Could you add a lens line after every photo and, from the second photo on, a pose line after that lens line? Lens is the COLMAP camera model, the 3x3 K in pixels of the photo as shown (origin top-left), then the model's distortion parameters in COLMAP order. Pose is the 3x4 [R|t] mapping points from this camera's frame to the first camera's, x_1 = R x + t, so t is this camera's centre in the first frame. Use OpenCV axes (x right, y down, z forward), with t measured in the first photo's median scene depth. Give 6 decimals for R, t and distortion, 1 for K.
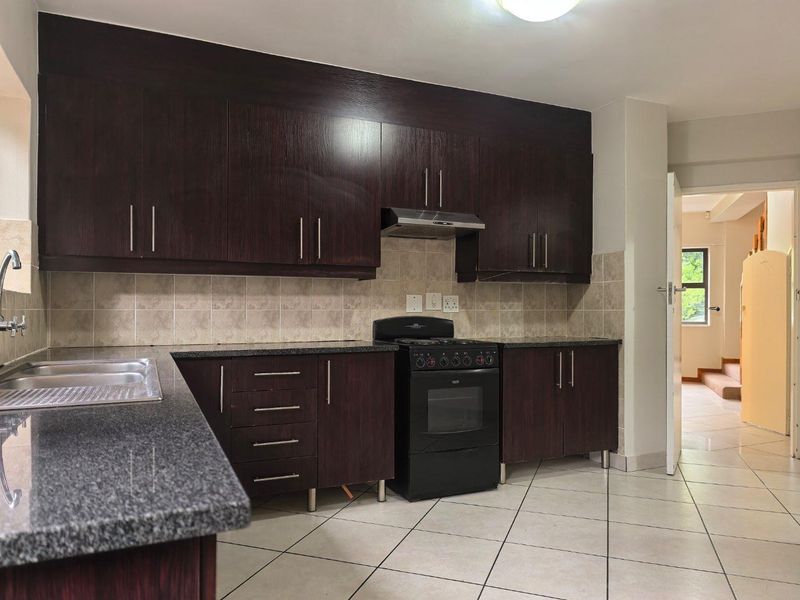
lens RADIAL K [[565.0, 0, 395.7], [0, 565.0, 304.0], [0, 0, 1]] dist [0.005524, -0.001690]
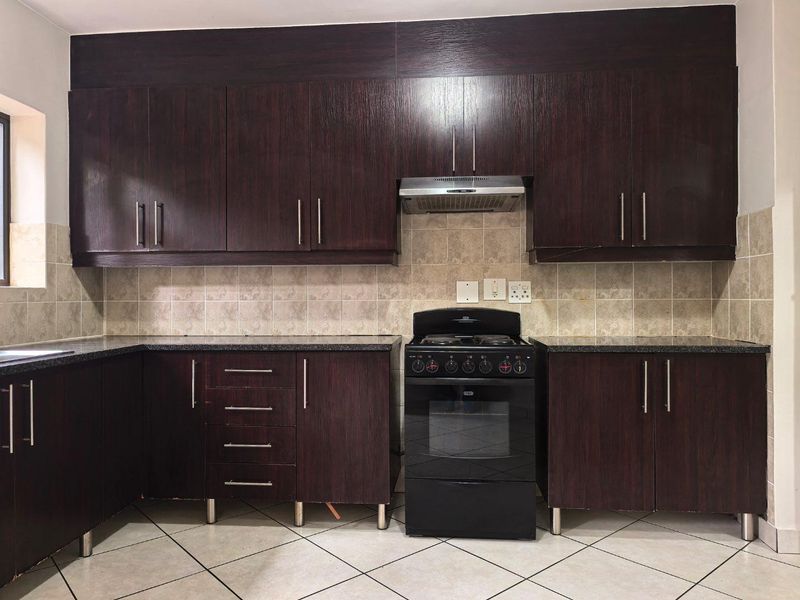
lens RADIAL K [[565.0, 0, 398.8], [0, 565.0, 295.3], [0, 0, 1]] dist [0.005524, -0.001690]
pose [[0.876304, -0.006746, -0.481712, 0.358639], [0.009838, 0.999944, 0.003893, -0.000669], [0.481659, -0.008151, 0.876321, 0.247243]]
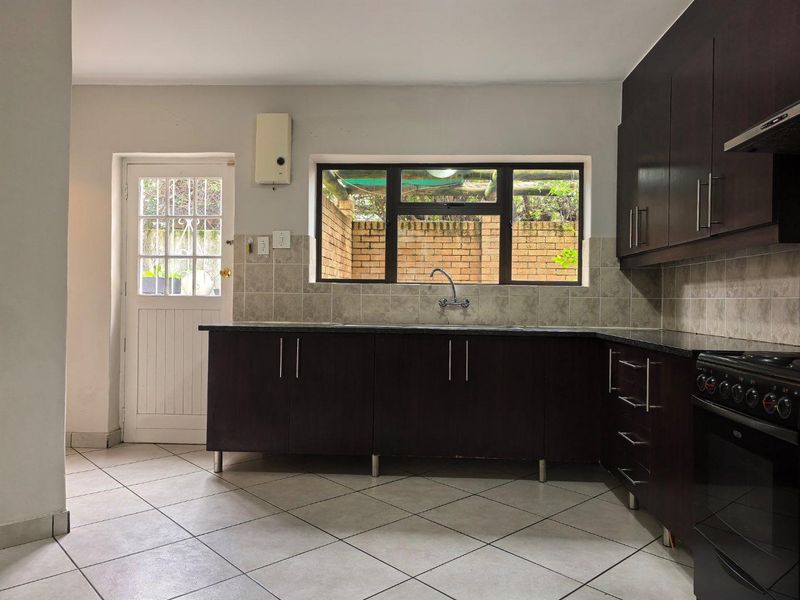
lens RADIAL K [[565.0, 0, 397.6], [0, 565.0, 298.5], [0, 0, 1]] dist [0.005524, -0.001690]
pose [[-0.463075, -0.005015, -0.886305, 0.635073], [0.000026, 0.999984, -0.005671, 0.014191], [0.886319, -0.002649, -0.463067, 0.872396]]
